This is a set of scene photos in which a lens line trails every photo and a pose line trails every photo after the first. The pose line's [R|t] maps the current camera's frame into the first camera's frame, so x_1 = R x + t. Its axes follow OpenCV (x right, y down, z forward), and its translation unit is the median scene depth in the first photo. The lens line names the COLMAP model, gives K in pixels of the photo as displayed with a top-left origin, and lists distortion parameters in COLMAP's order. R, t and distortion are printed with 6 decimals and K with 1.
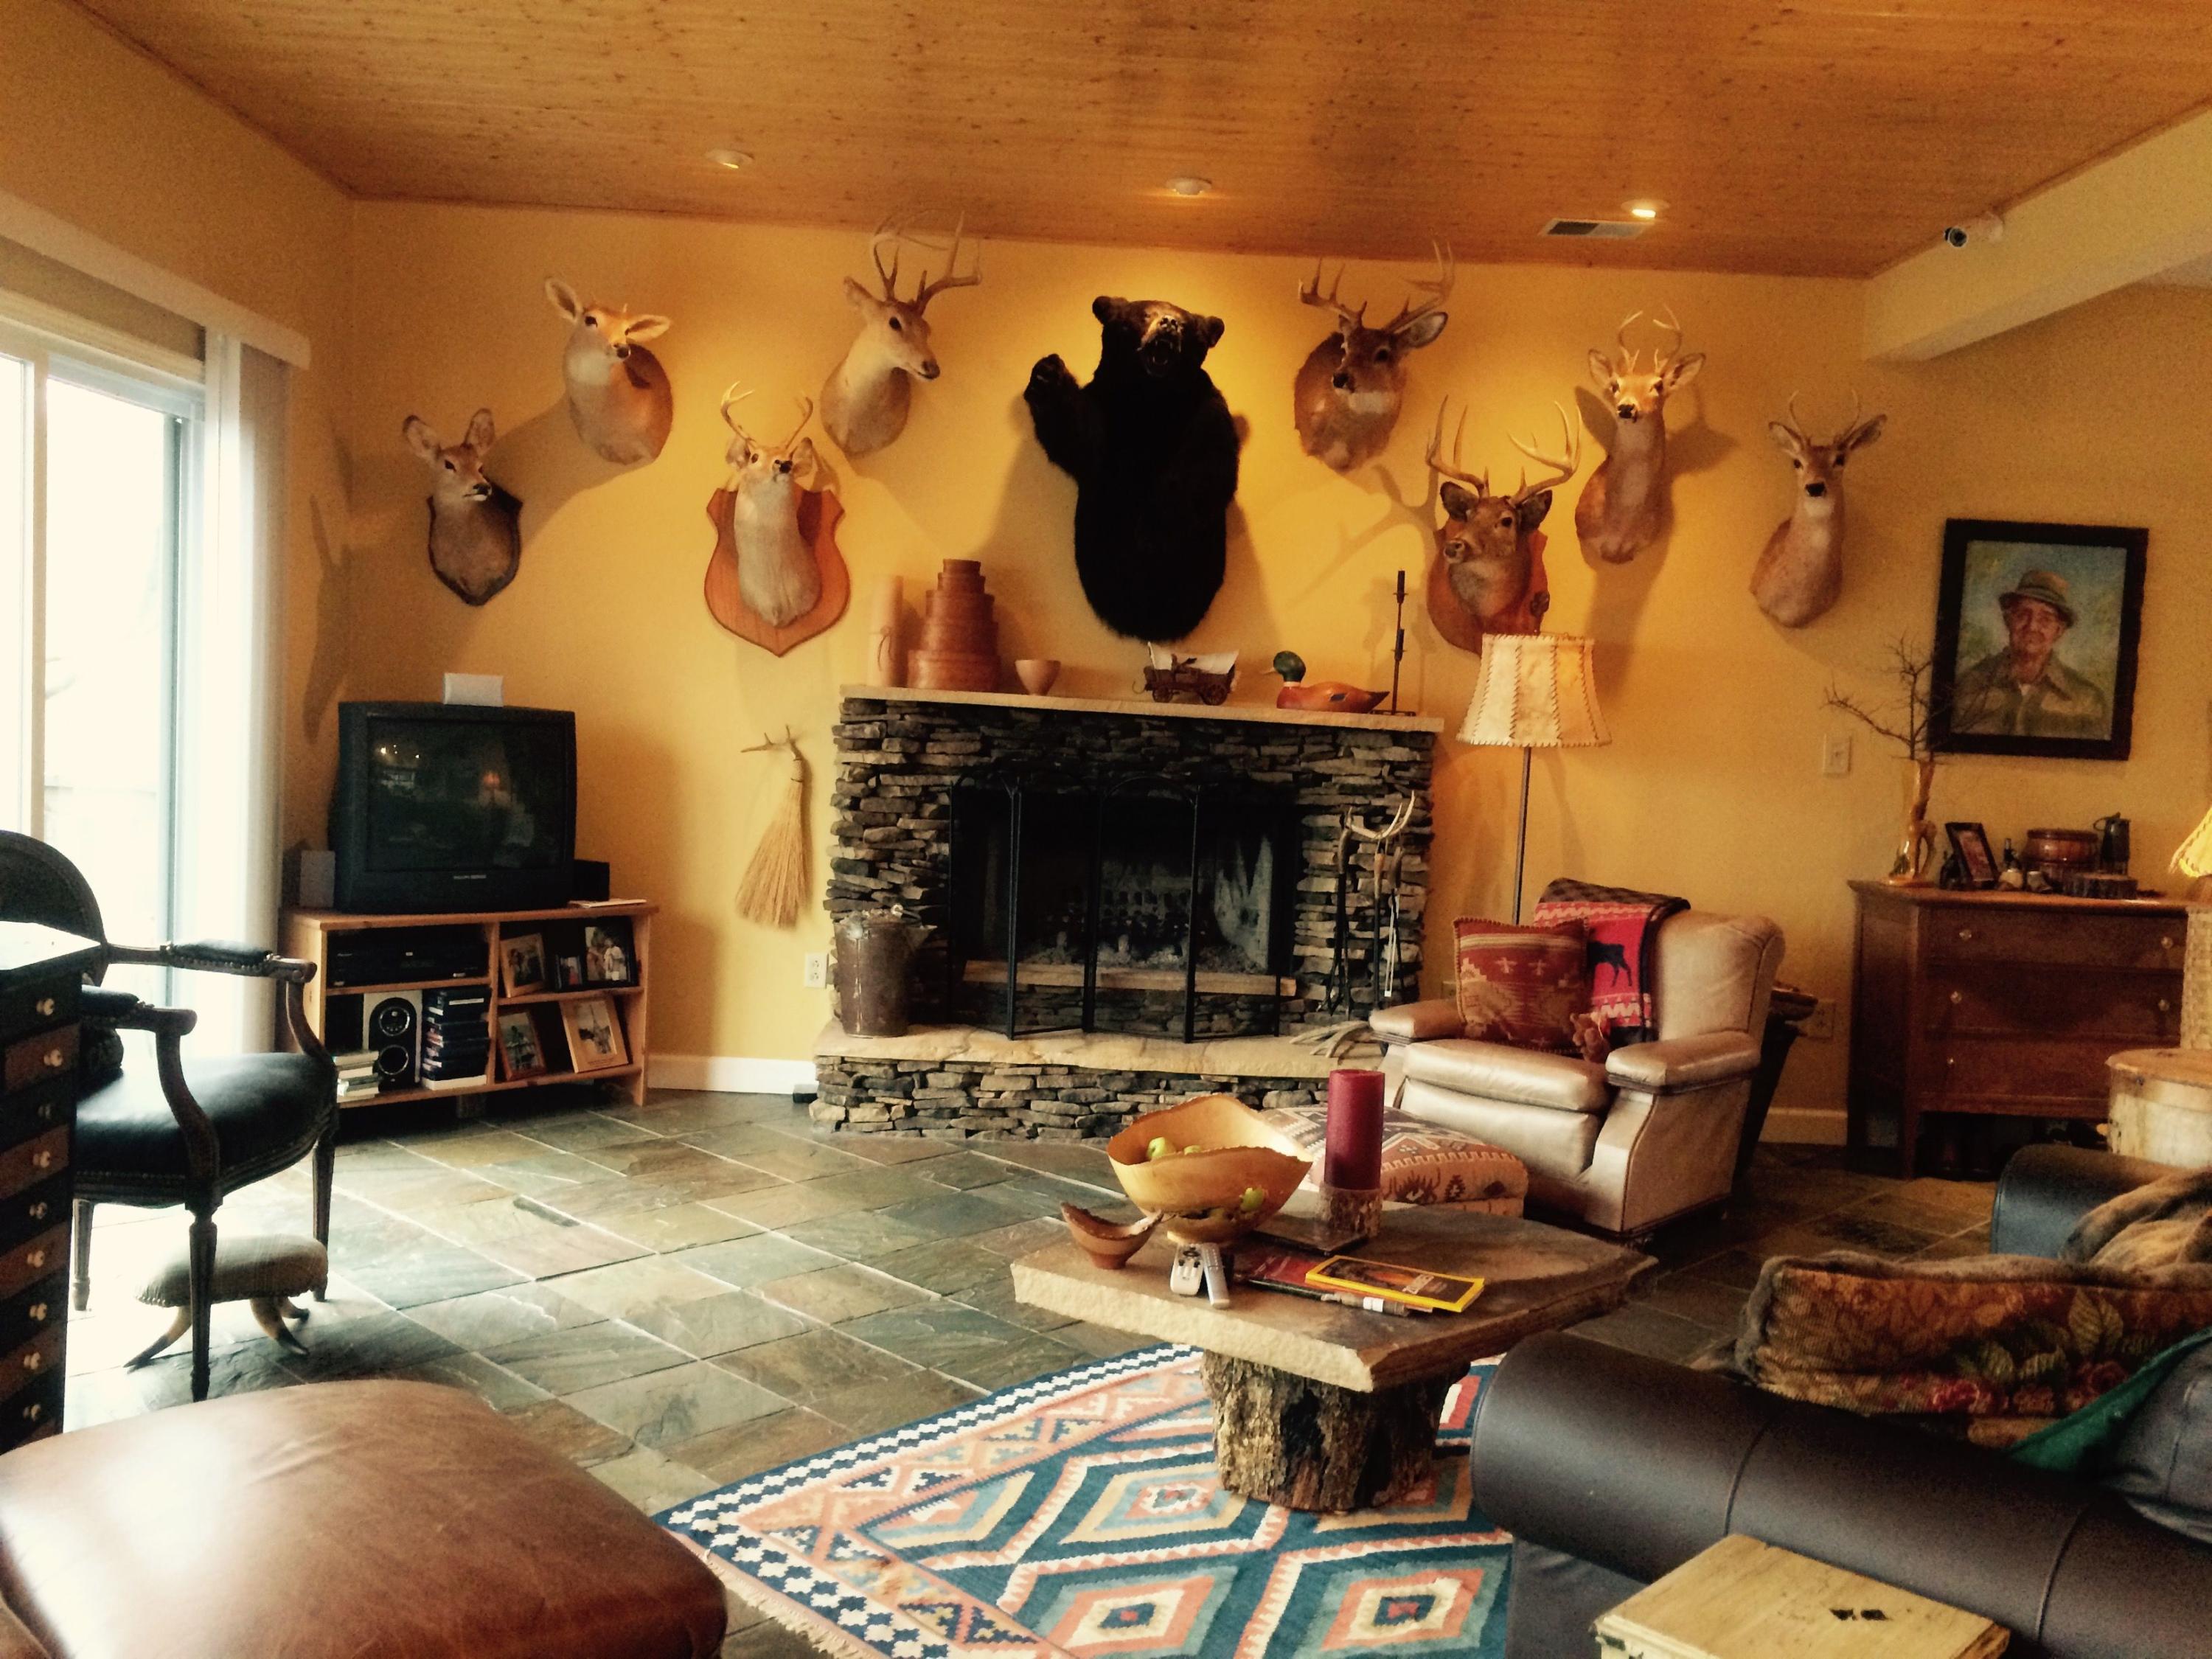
lens RADIAL K [[1905.7, 0, 1101.5], [0, 1905.7, 829.9], [0, 0, 1]] dist [0.077188, -0.084004]
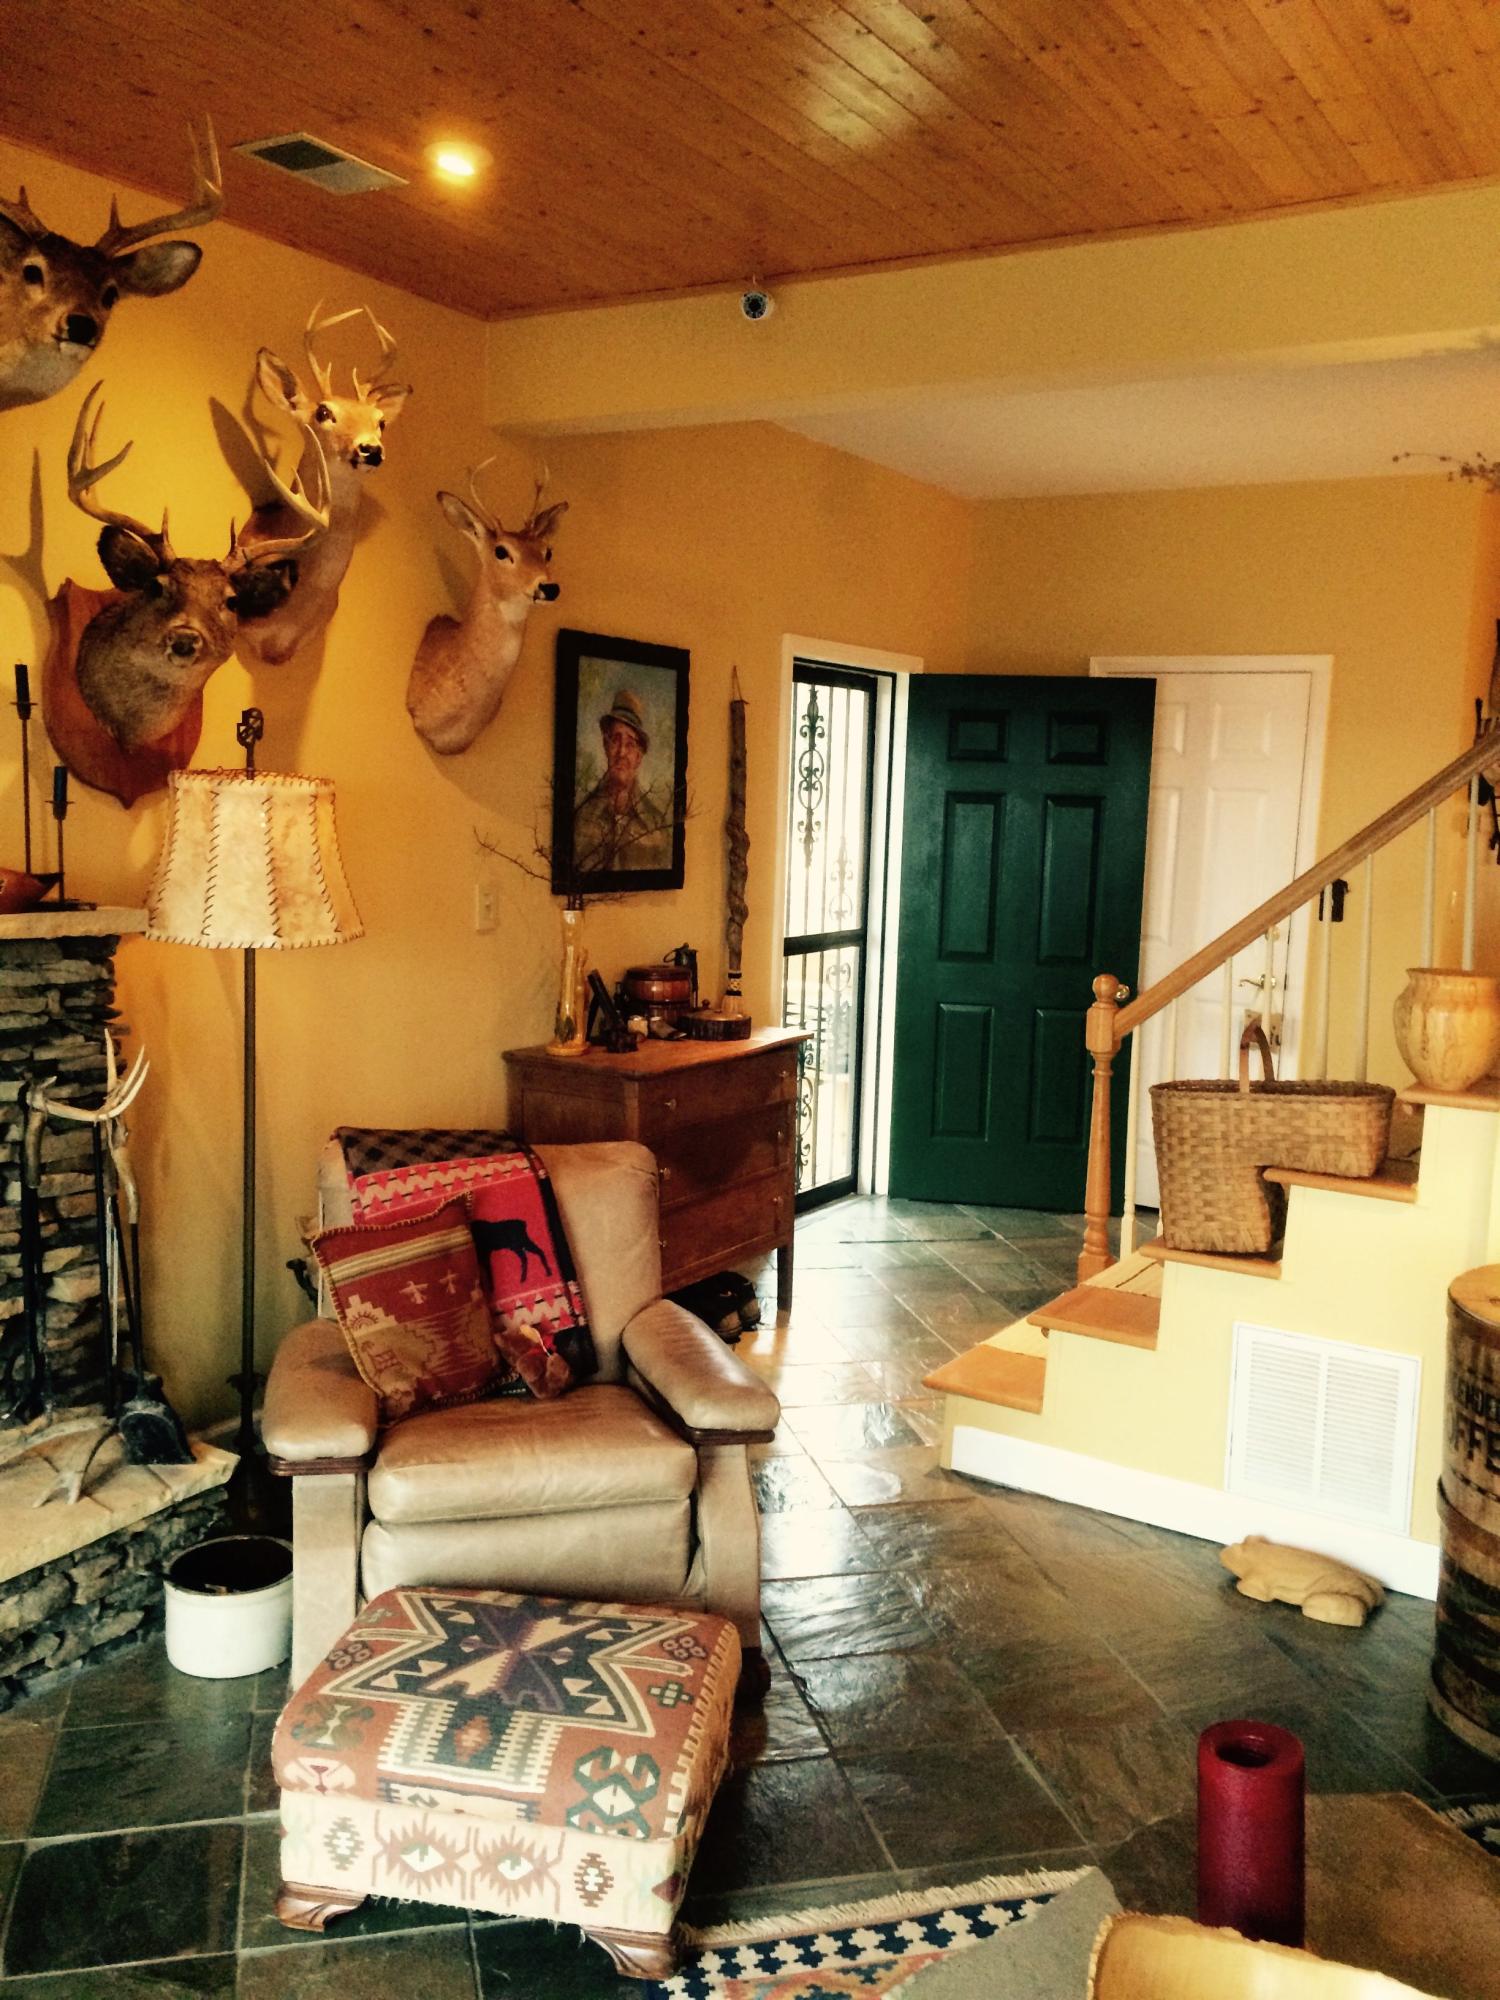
lens RADIAL K [[1723.0, 0, 747.1], [0, 1723.0, 993.1], [0, 0, 1]] dist [0.077188, -0.084004]
pose [[0.531851, -0.126990, 0.837262, -0.192401], [0.049464, 0.991663, 0.118988, -0.086638], [-0.845392, -0.021870, 0.533698, 0.508483]]
